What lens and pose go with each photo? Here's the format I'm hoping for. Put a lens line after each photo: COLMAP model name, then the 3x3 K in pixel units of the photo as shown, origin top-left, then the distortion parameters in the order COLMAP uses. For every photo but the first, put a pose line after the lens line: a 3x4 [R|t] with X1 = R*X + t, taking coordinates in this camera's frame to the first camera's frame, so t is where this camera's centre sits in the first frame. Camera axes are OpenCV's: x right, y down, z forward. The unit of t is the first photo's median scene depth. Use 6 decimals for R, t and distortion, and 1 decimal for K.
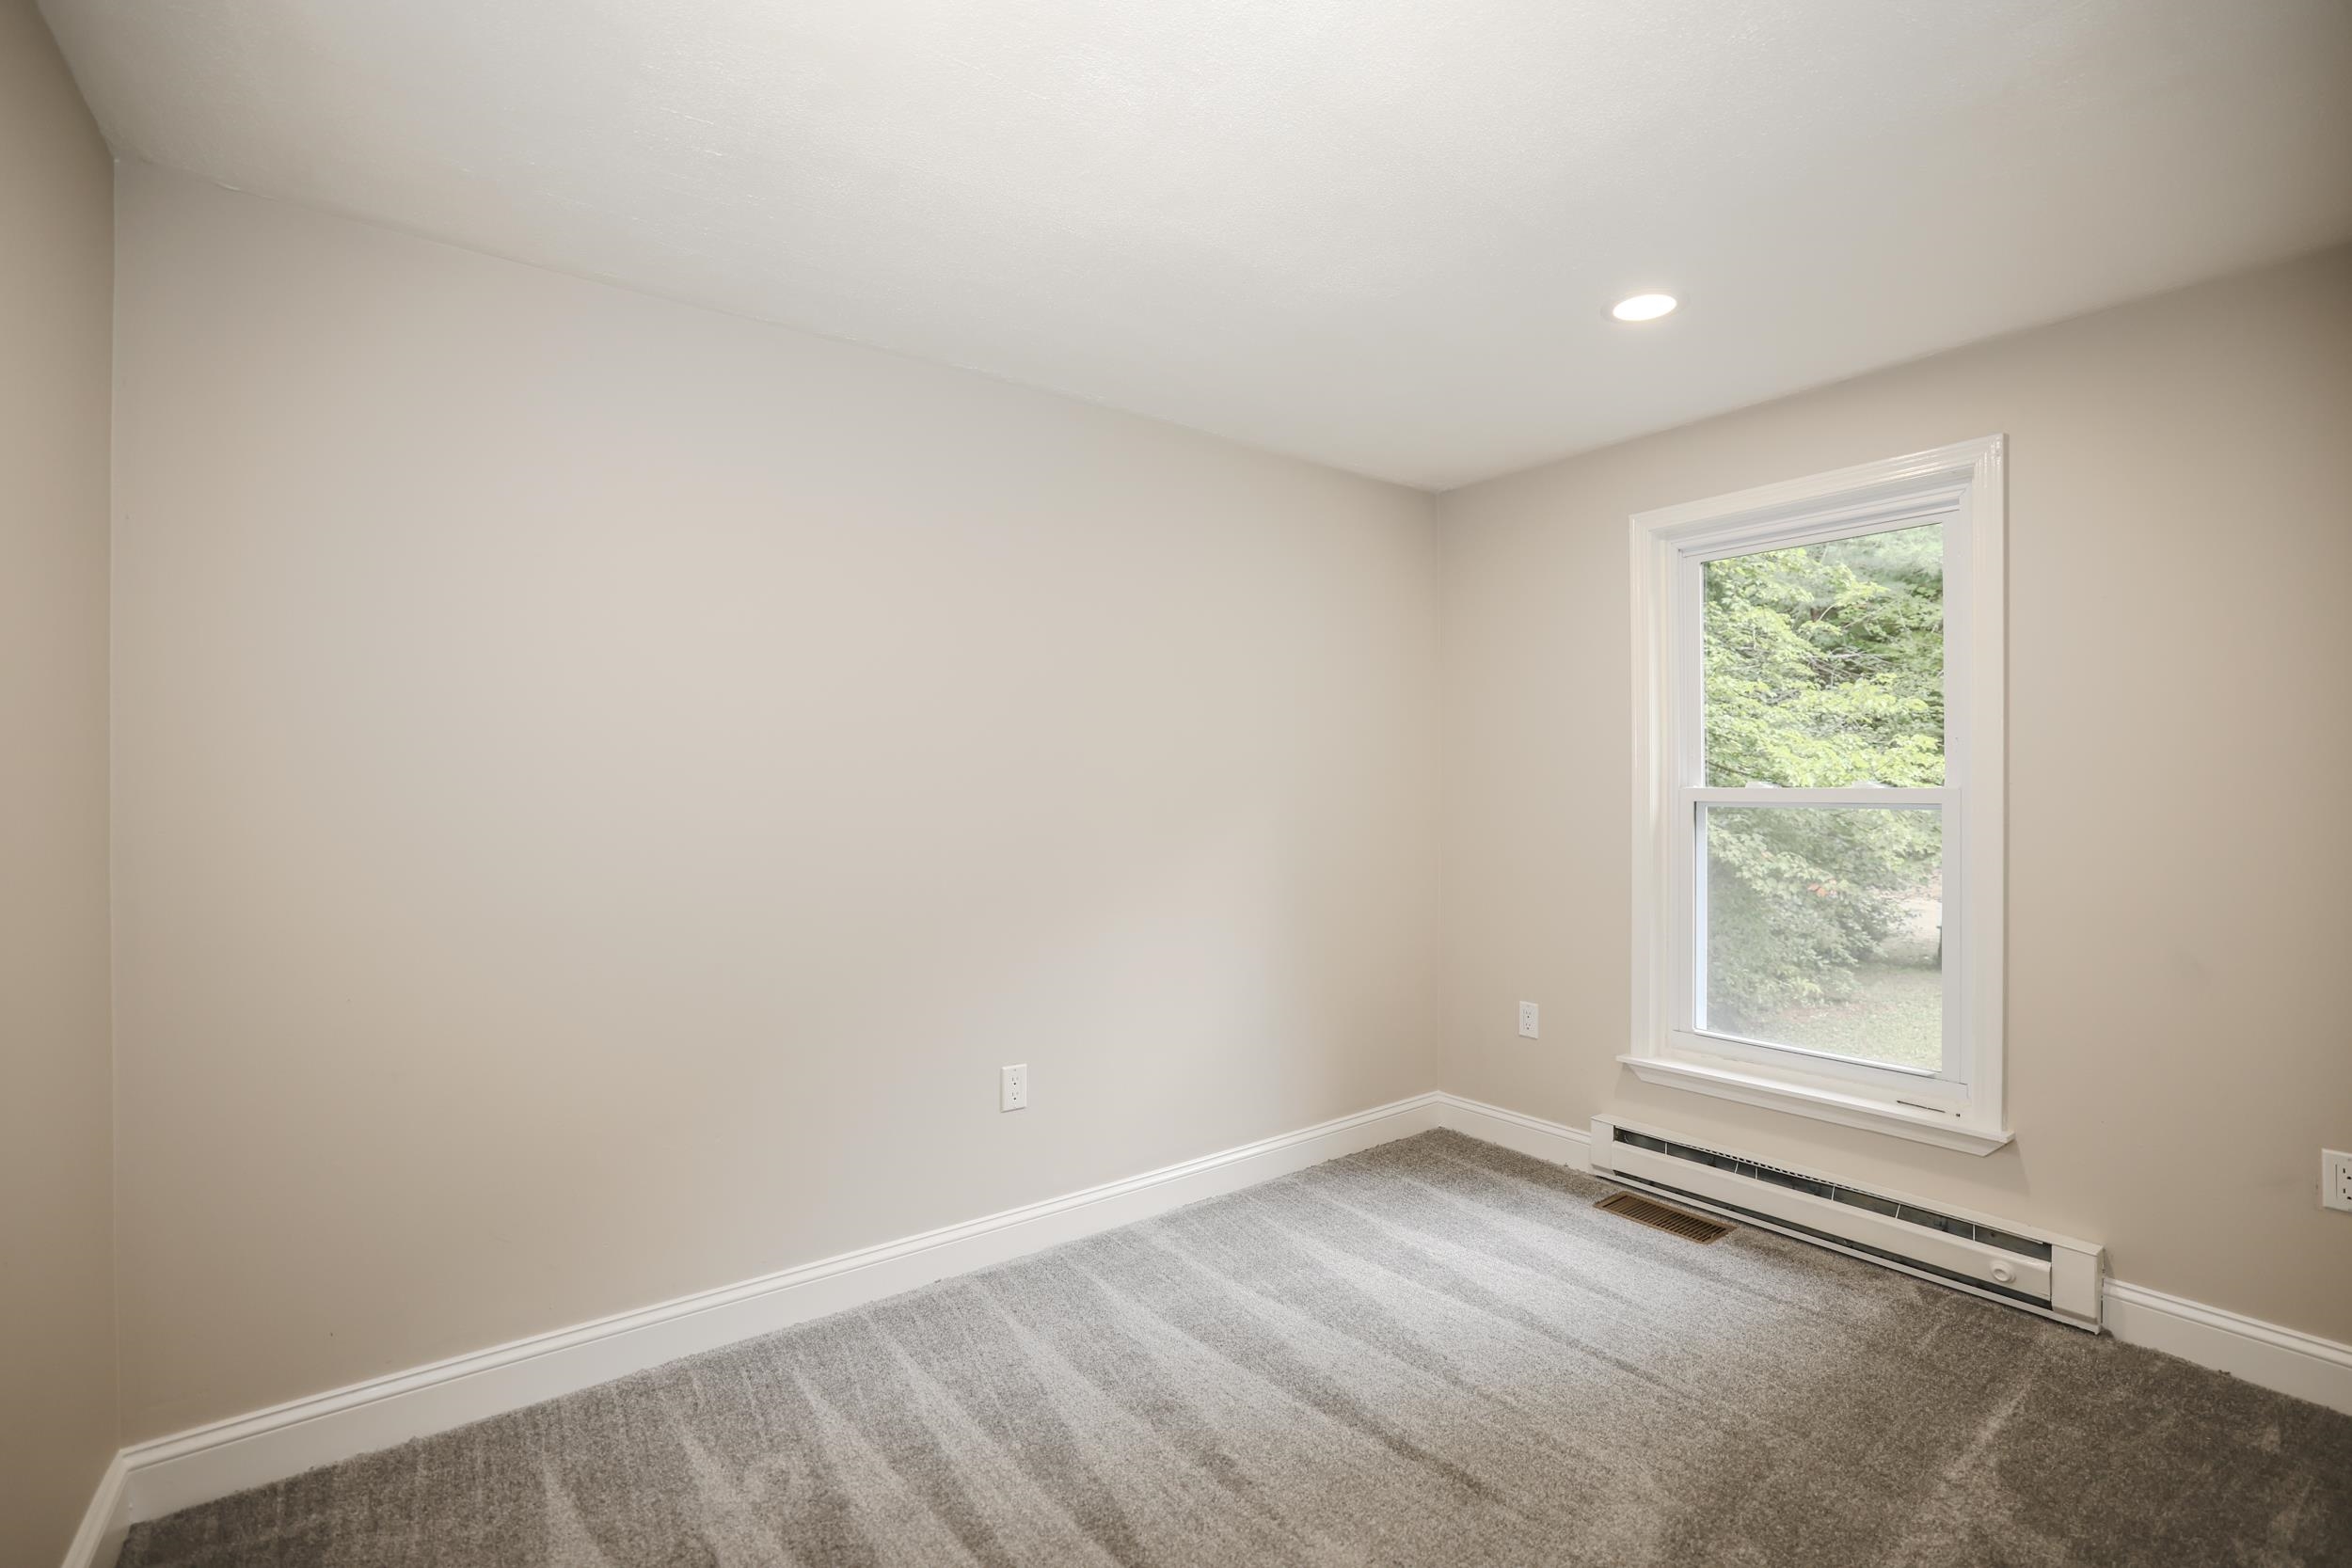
lens RADIAL K [[1039.6, 0, 1184.4], [0, 1039.6, 777.0], [0, 0, 1]] dist [-0.039592, 0.013611]
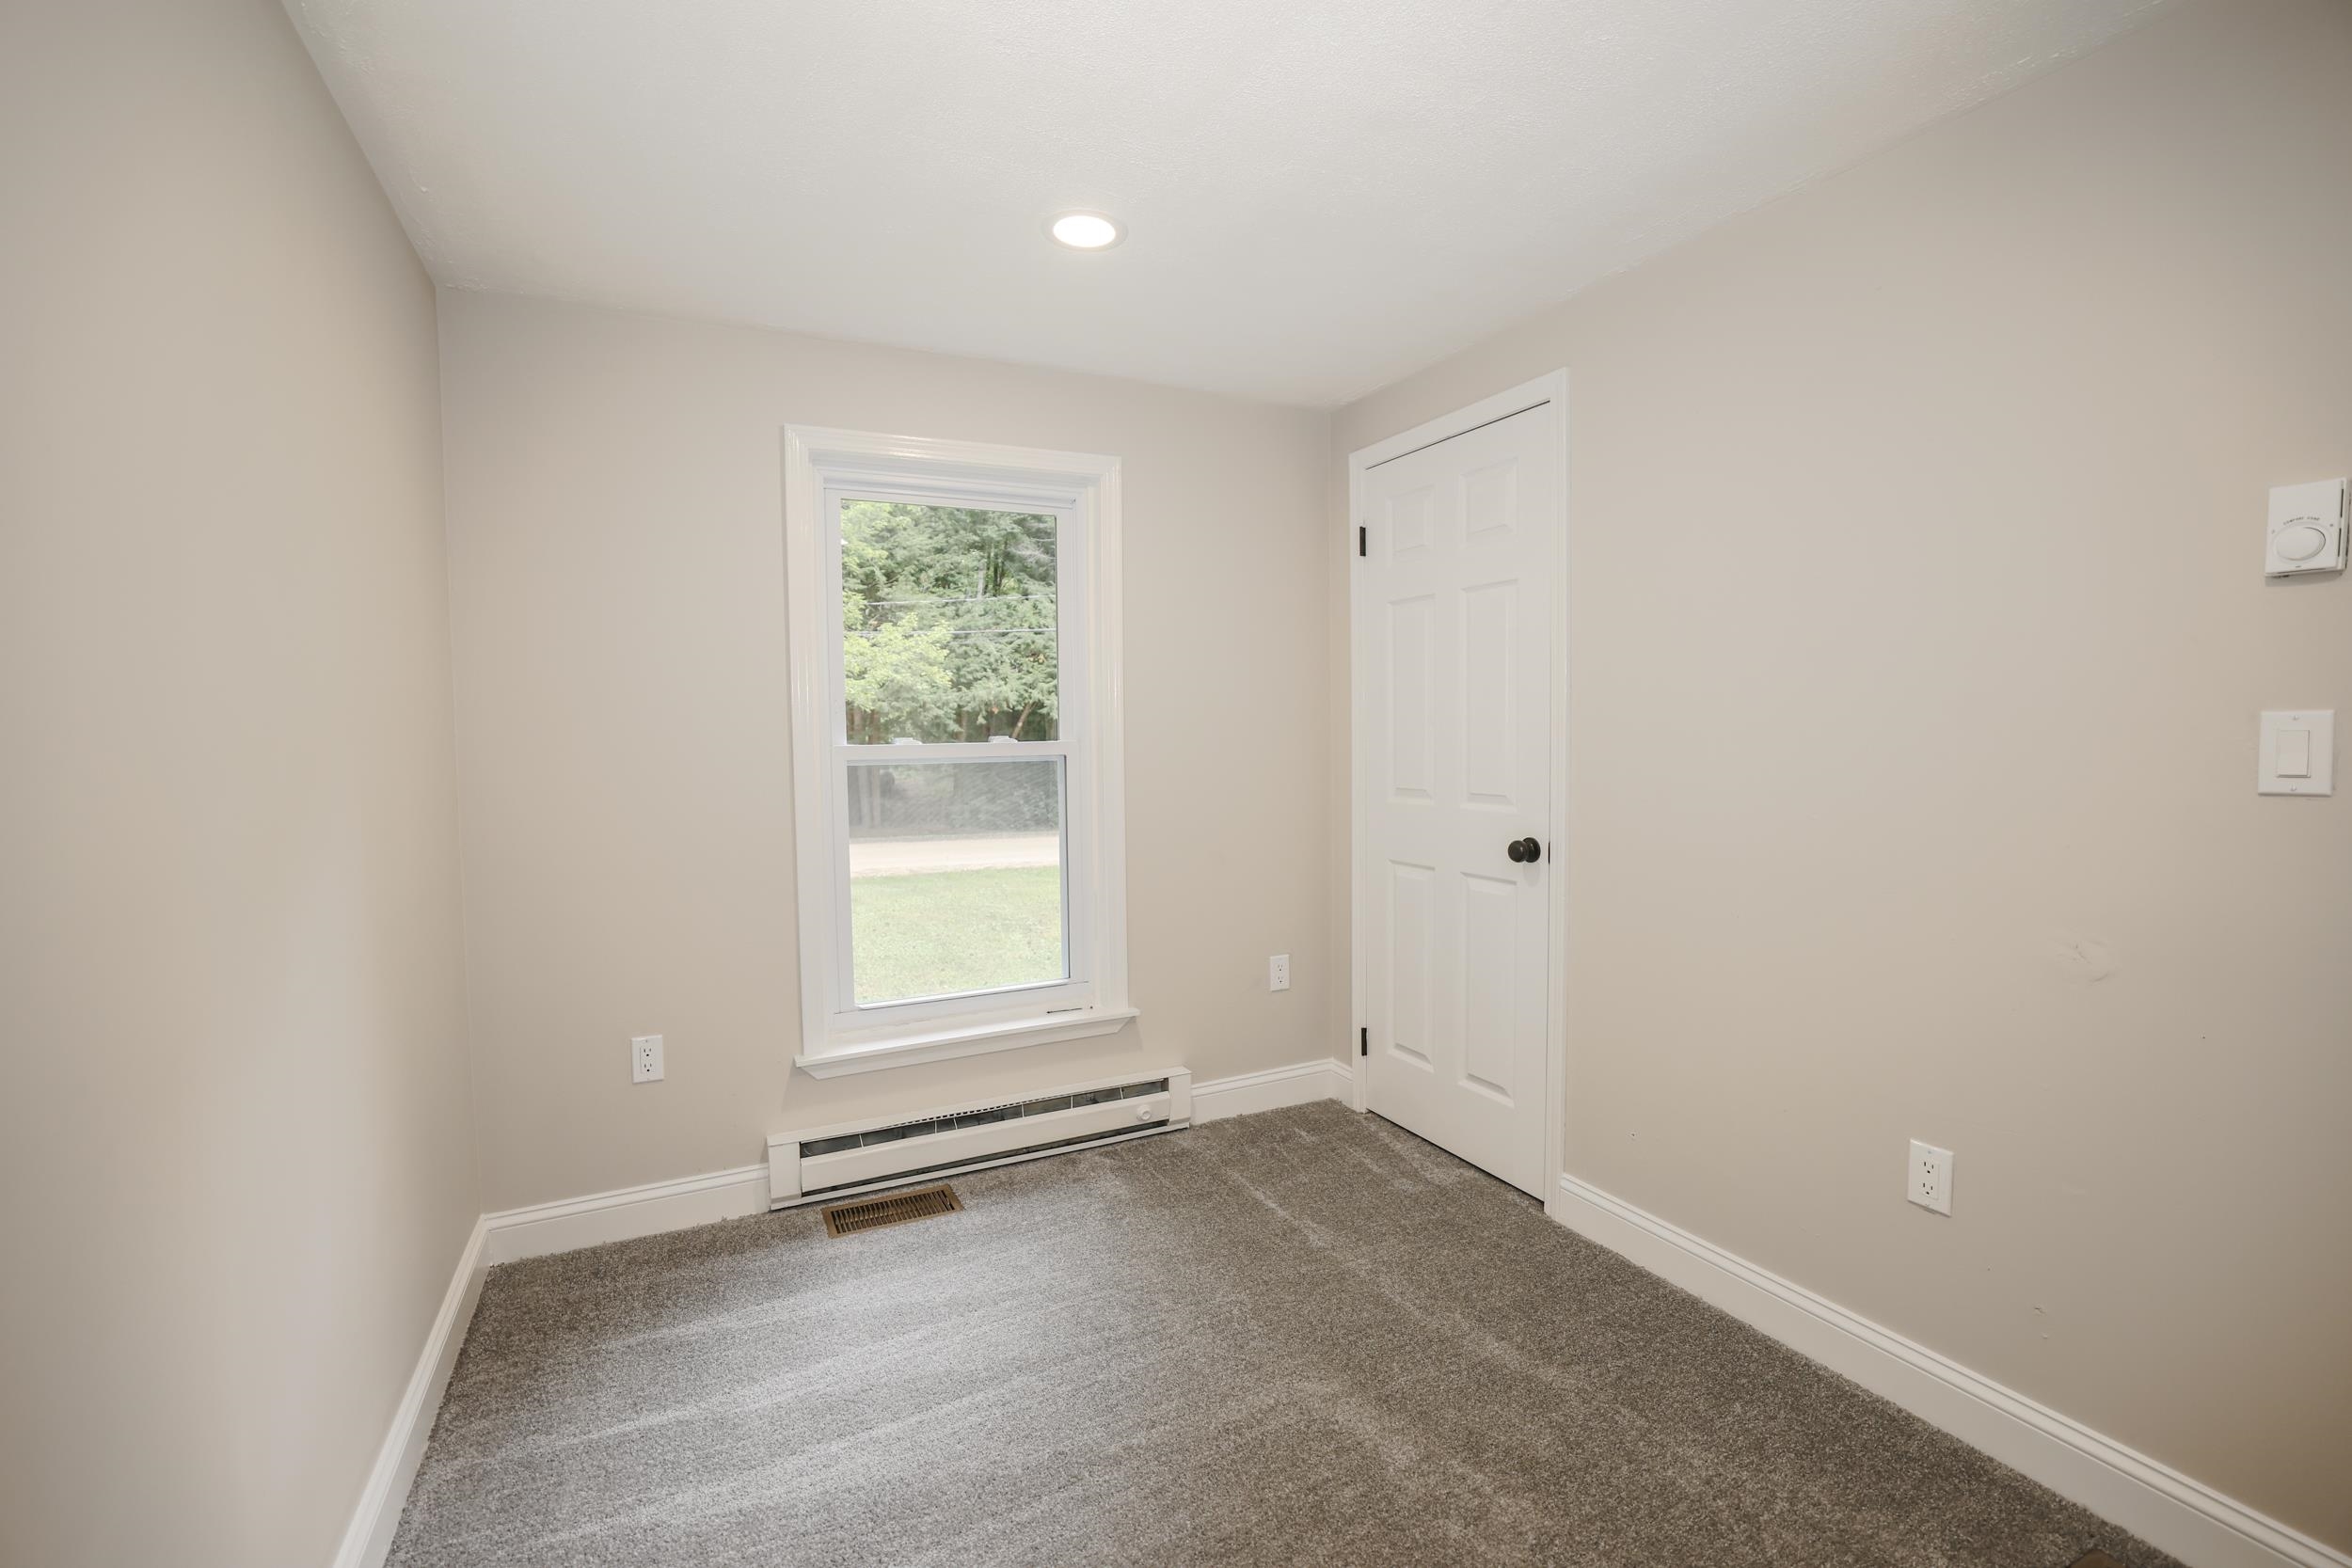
lens RADIAL K [[1039.6, 0, 1184.4], [0, 1039.6, 777.0], [0, 0, 1]] dist [-0.039592, 0.013611]
pose [[0.183923, -0.048339, 0.981751, -0.399498], [0.003264, 0.998815, 0.048568, -0.004913], [-0.982935, -0.005728, 0.183863, 0.609692]]
